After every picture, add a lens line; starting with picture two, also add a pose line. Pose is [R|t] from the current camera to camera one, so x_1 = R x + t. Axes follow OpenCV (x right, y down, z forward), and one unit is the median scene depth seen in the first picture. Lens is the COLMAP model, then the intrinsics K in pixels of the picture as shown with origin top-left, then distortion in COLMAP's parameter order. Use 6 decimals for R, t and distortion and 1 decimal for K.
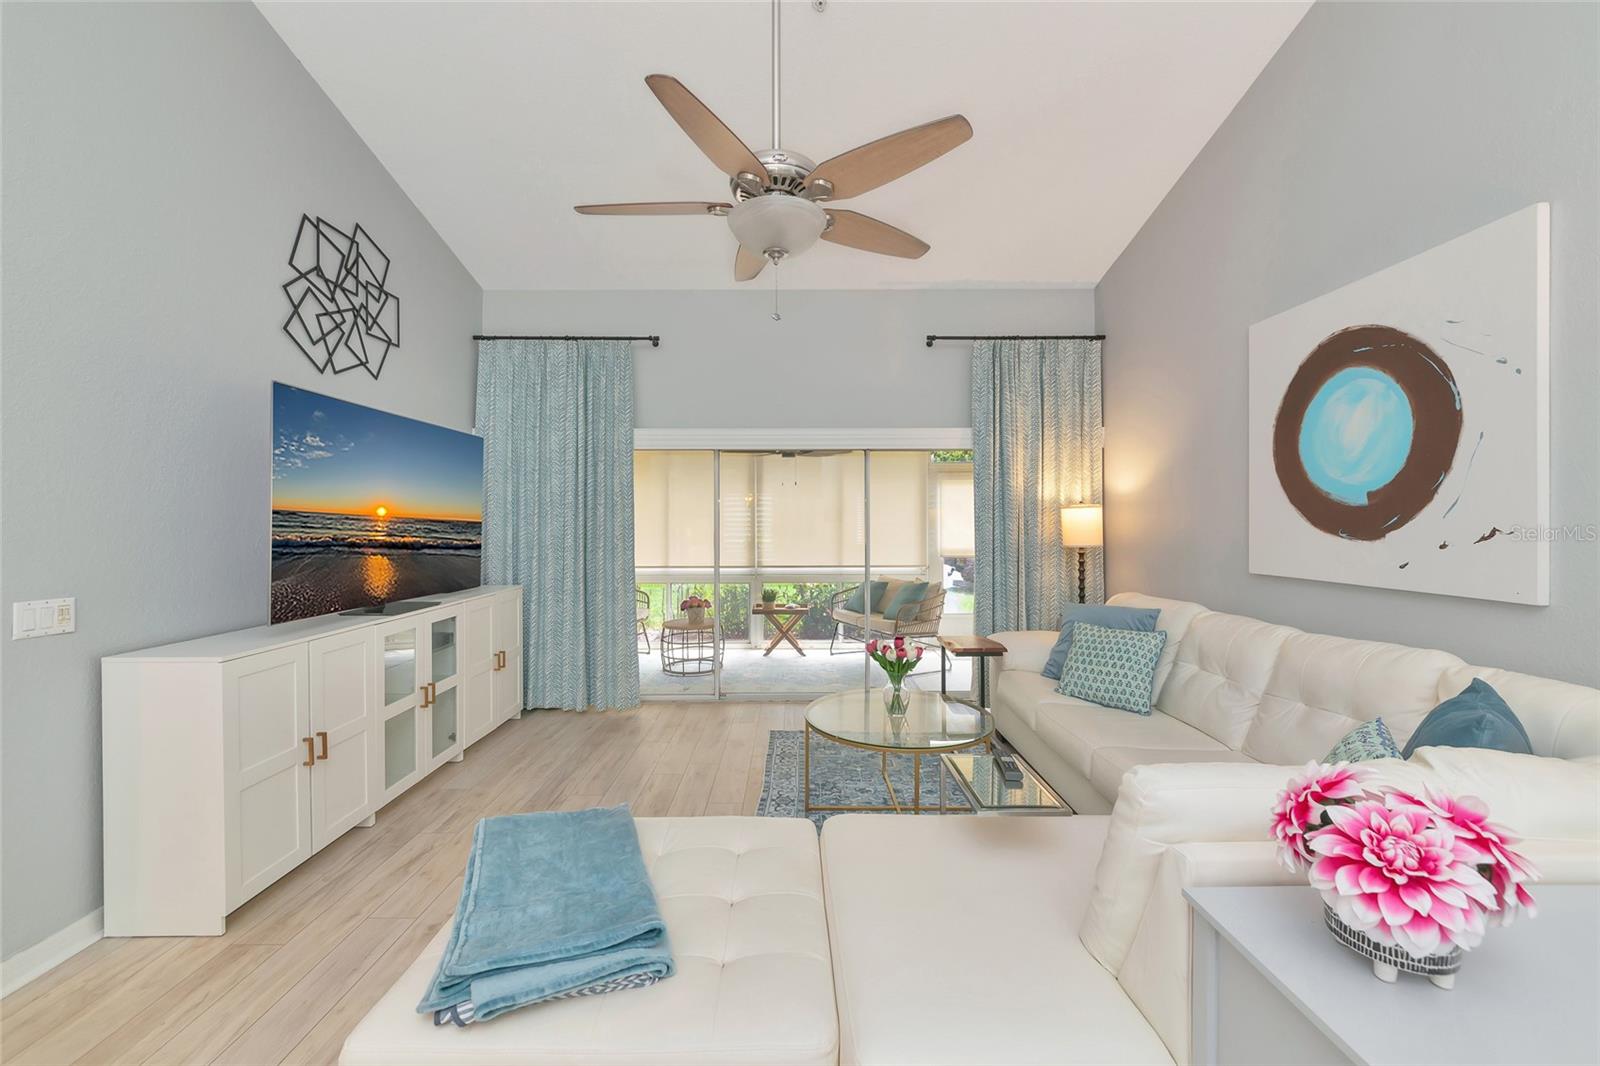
lens RADIAL K [[629.0, 0, 800.1], [0, 629.0, 528.4], [0, 0, 1]] dist [-0.007055, 0.000098]
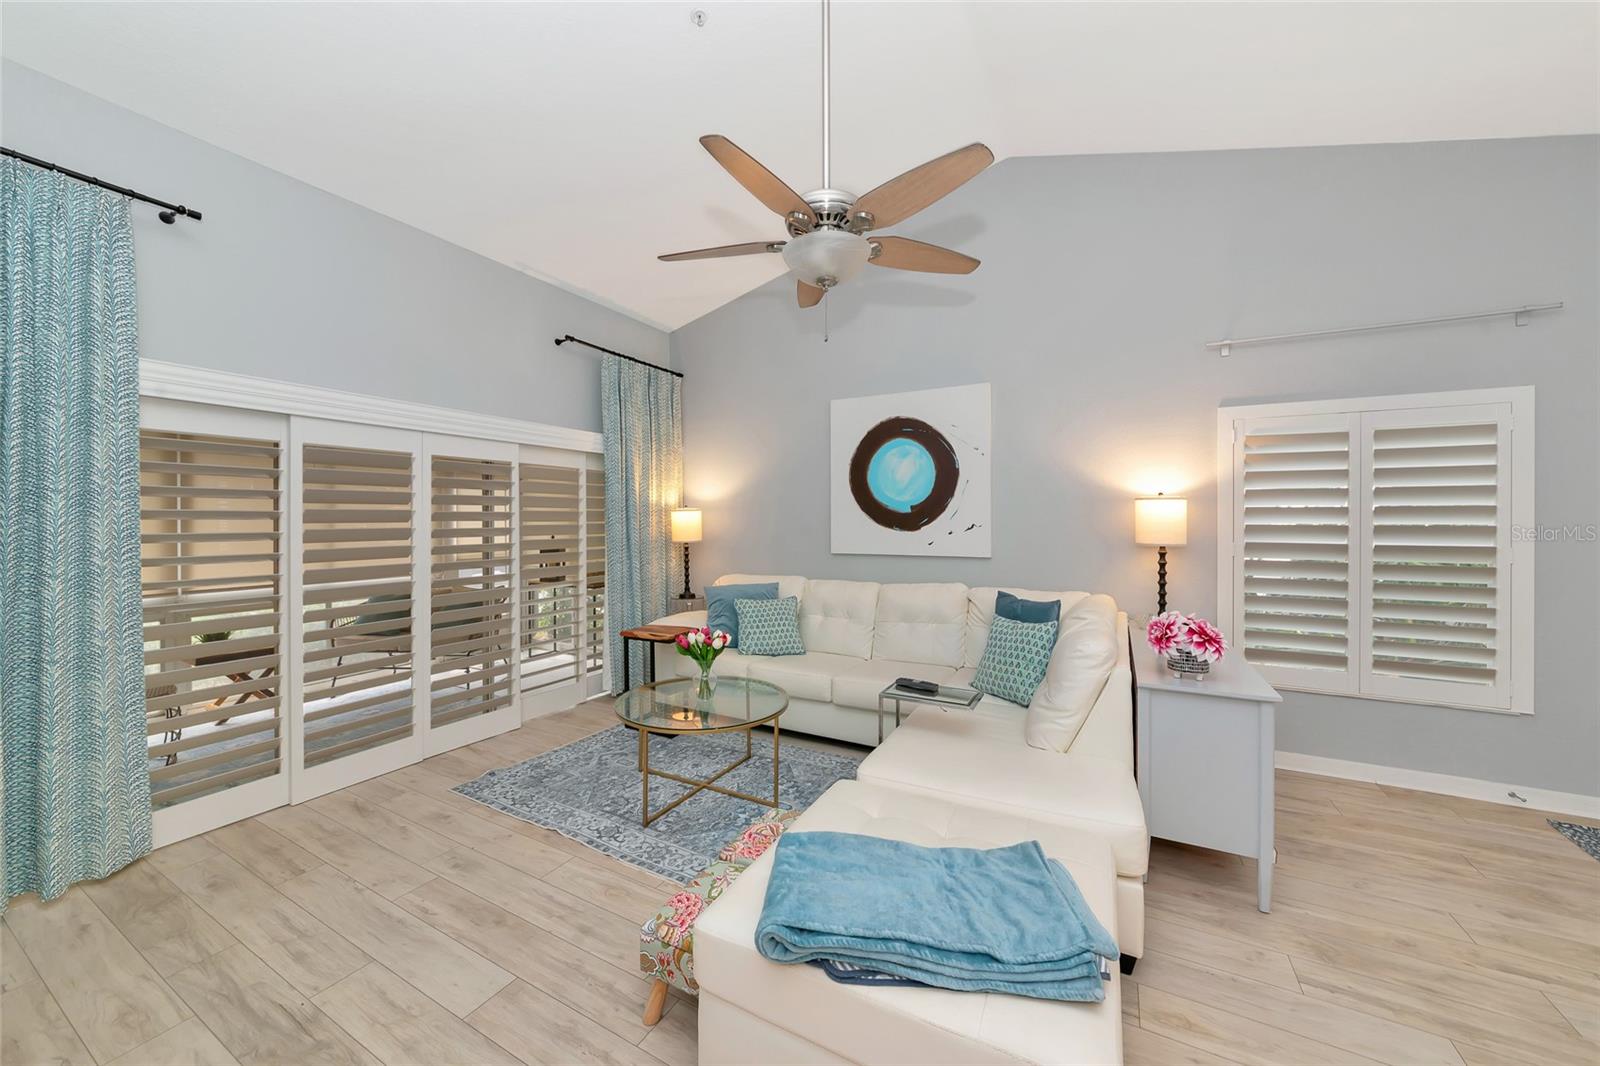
lens RADIAL K [[579.4, 0, 791.3], [0, 579.4, 522.3], [0, 0, 1]] dist [-0.003694, 0.000131]
pose [[0.490386, -0.003715, 0.871497, -0.640762], [0.011484, 0.999932, -0.002200, -0.006507], [-0.871429, 0.011087, 0.490396, 0.366604]]
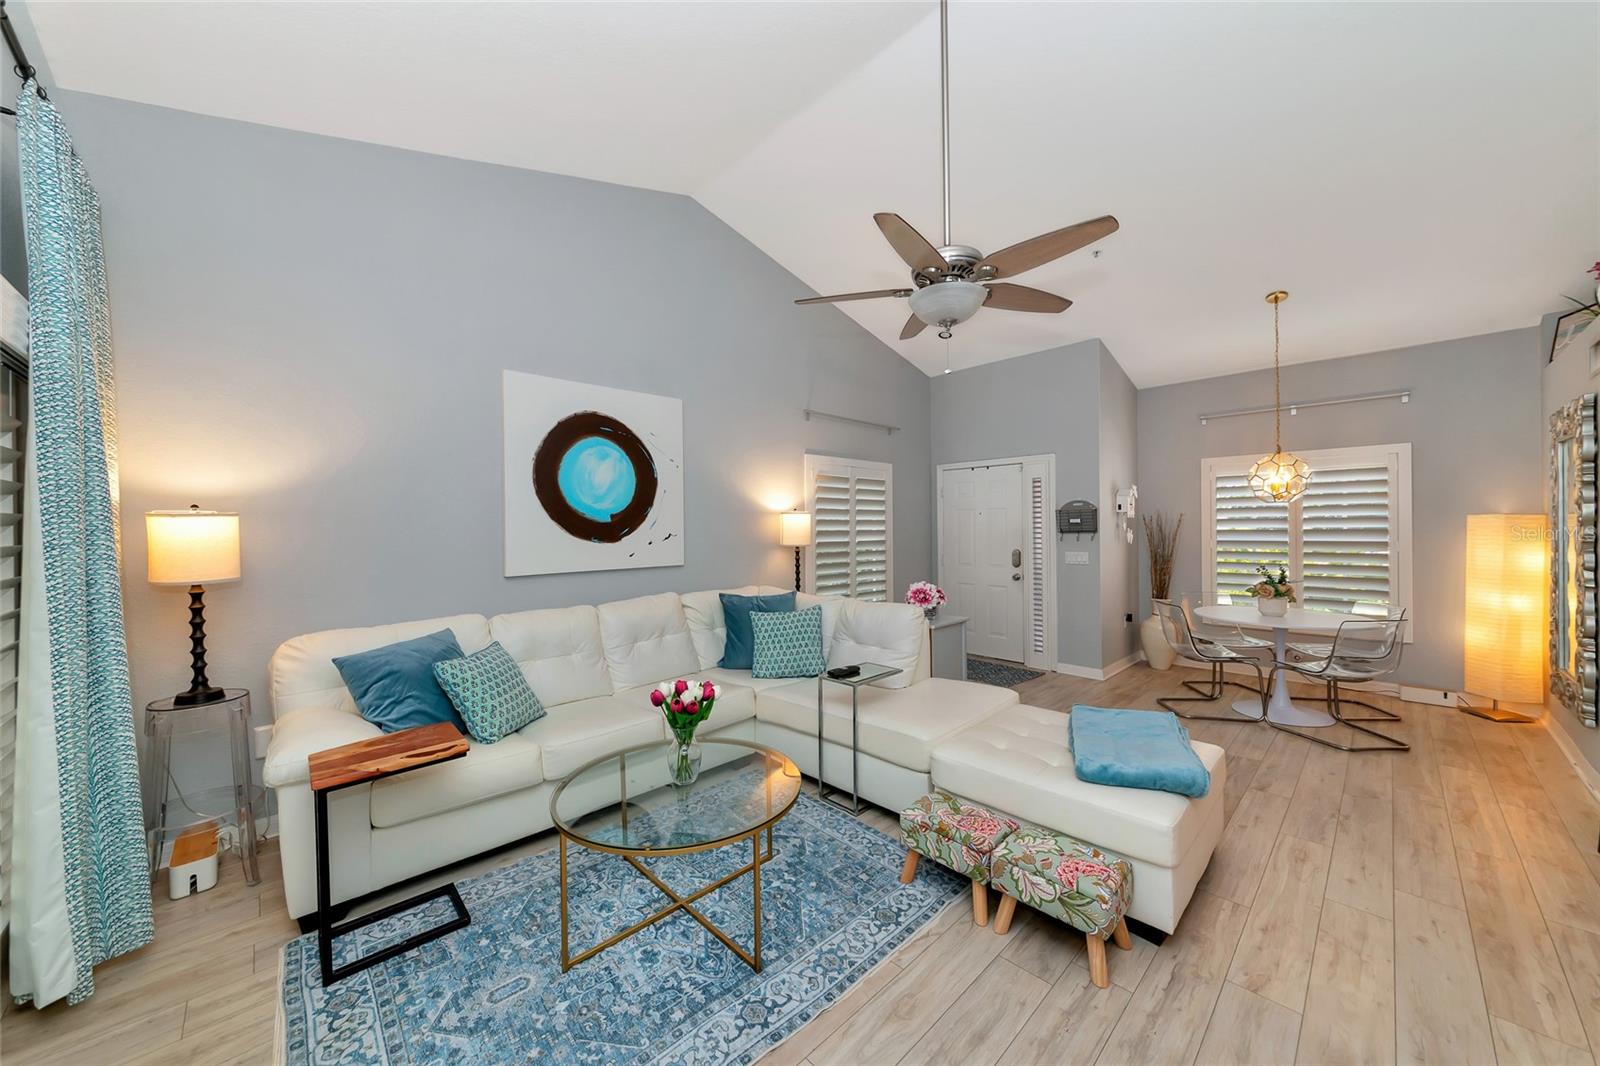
lens RADIAL K [[573.2, 0, 789.3], [0, 573.2, 525.9], [0, 0, 1]] dist [0.000866, 0.000081]
pose [[-0.679206, 0.009529, 0.733886, -0.456022], [0.020853, 0.999763, 0.006317, -0.021033], [-0.733652, 0.019594, -0.679243, 1.368671]]
